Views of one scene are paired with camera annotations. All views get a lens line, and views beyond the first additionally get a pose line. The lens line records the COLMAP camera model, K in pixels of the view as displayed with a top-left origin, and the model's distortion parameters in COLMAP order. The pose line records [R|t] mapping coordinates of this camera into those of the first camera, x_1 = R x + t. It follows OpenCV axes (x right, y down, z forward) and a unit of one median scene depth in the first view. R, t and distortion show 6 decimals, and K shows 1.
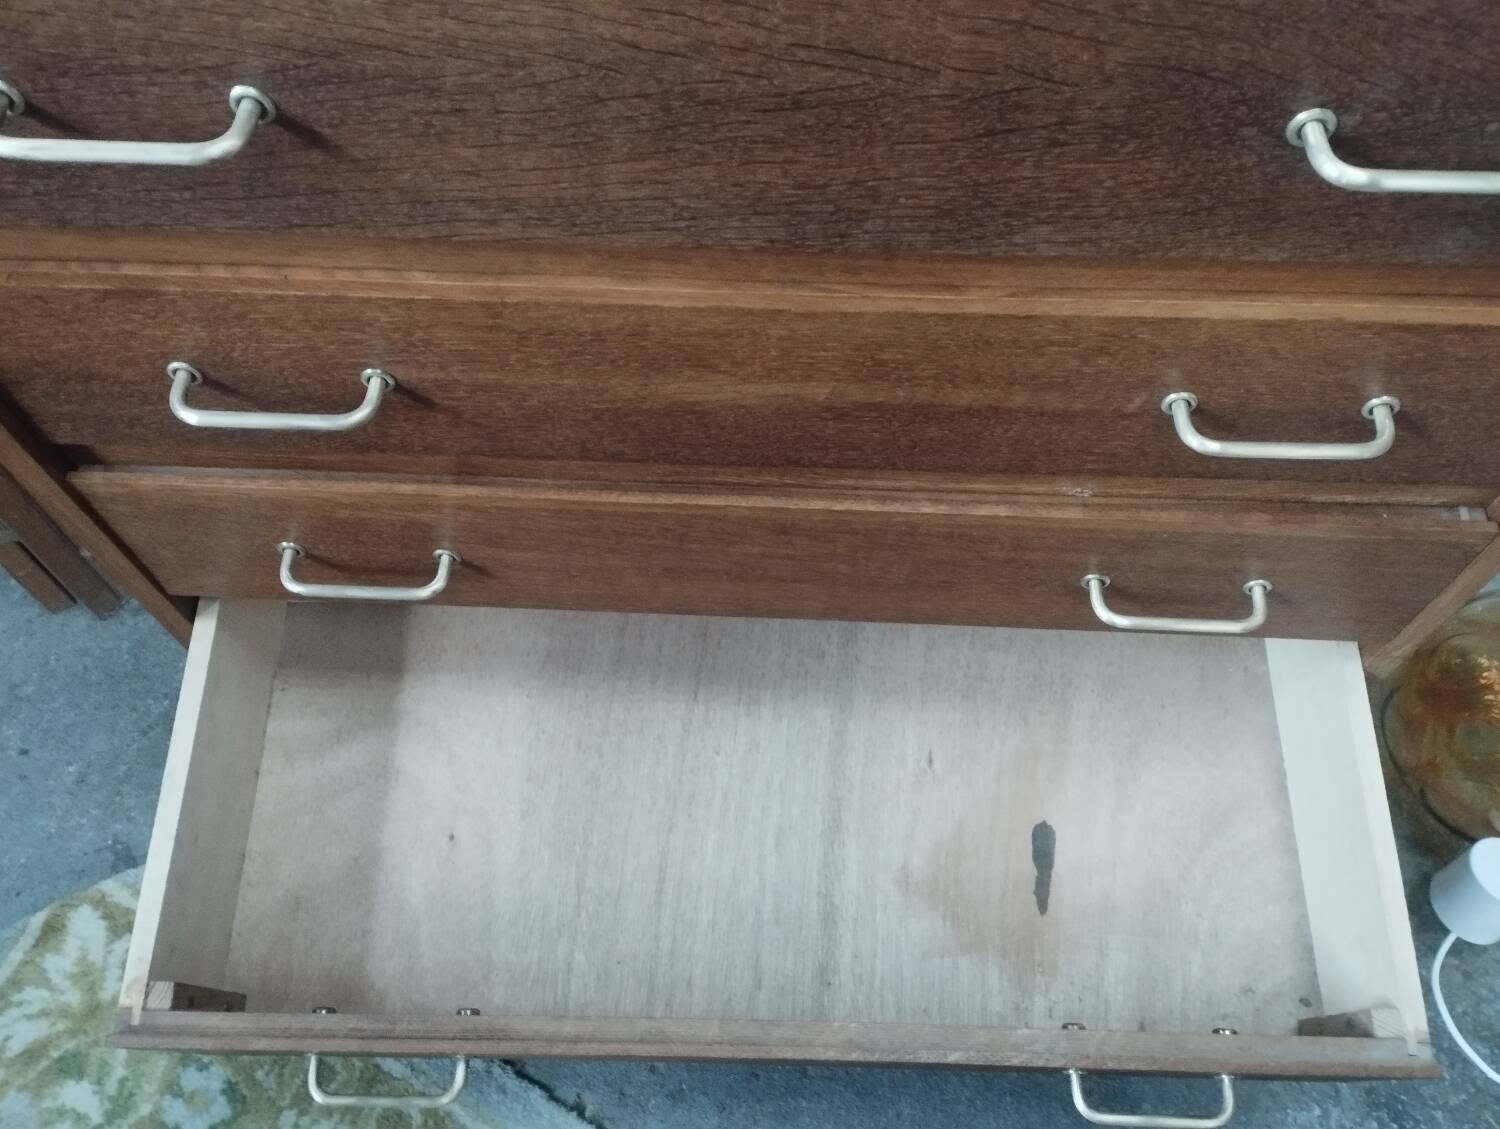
lens RADIAL K [[1237.6, 0, 745.6], [0, 1237.6, 578.9], [0, 0, 1]] dist [0.095972, -0.111168]
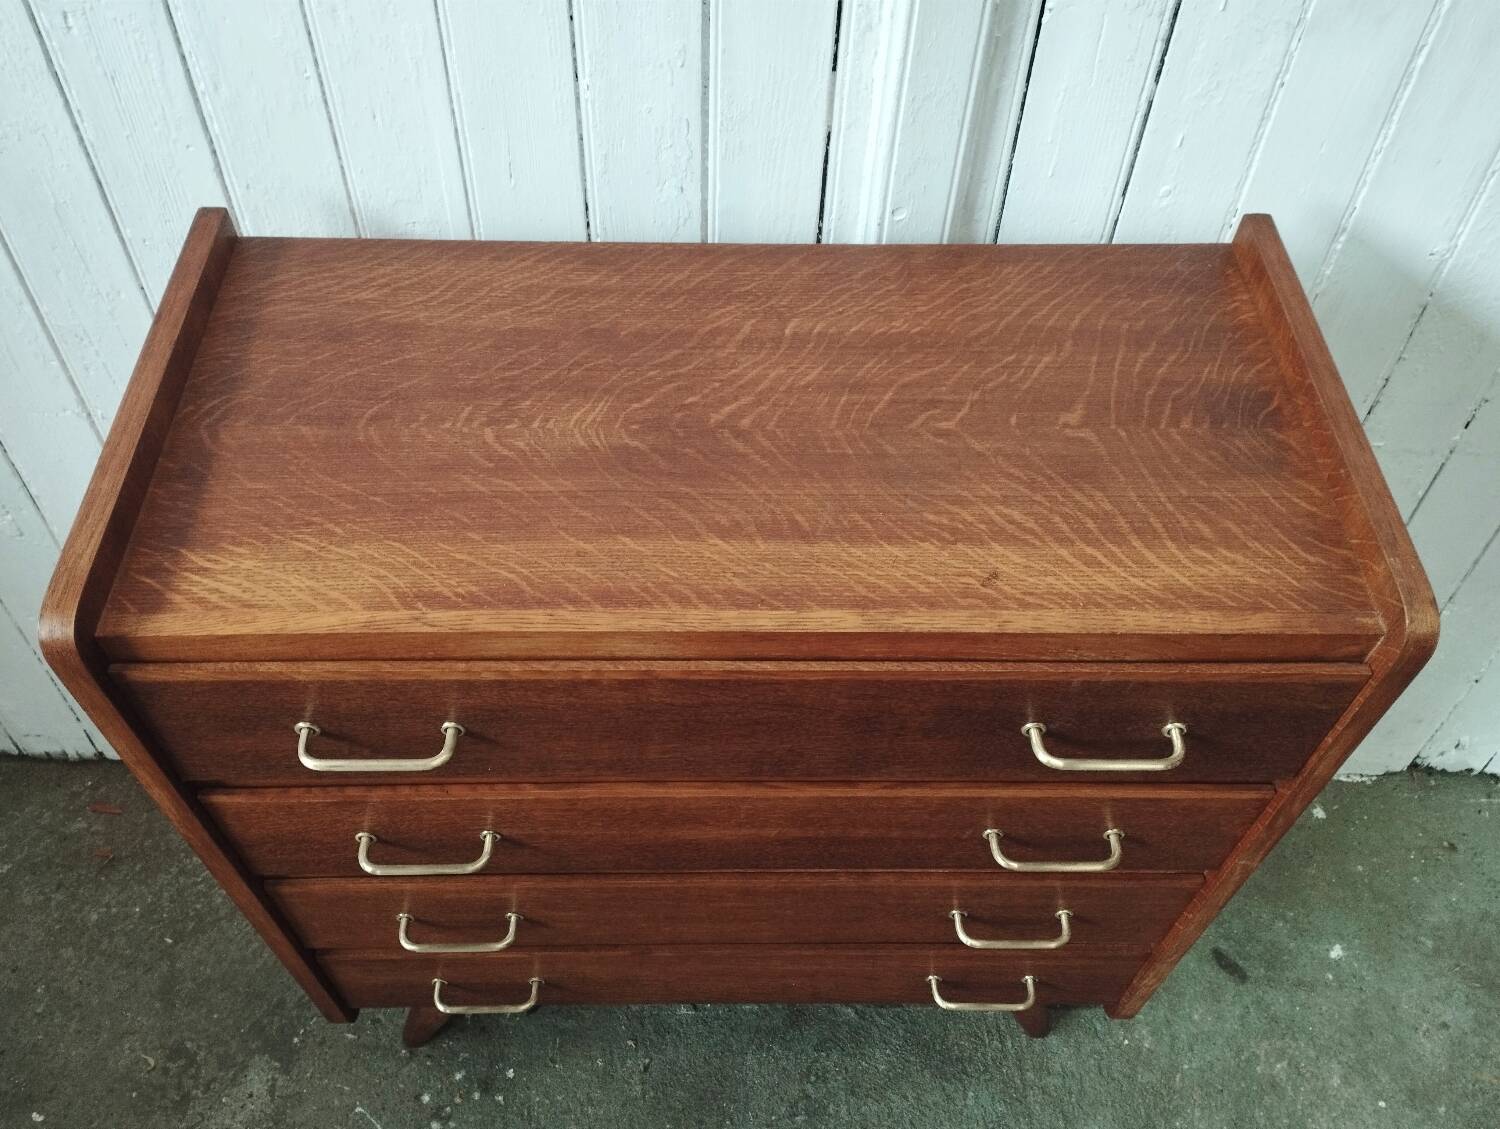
lens RADIAL K [[1237.6, 0, 743.6], [0, 1237.6, 565.6], [0, 0, 1]] dist [0.095972, -0.111168]
pose [[0.998048, -0.023973, 0.057674, -0.064856], [0.032588, 0.987625, -0.153411, -0.266672], [-0.053282, 0.154991, 0.986478, -0.676142]]
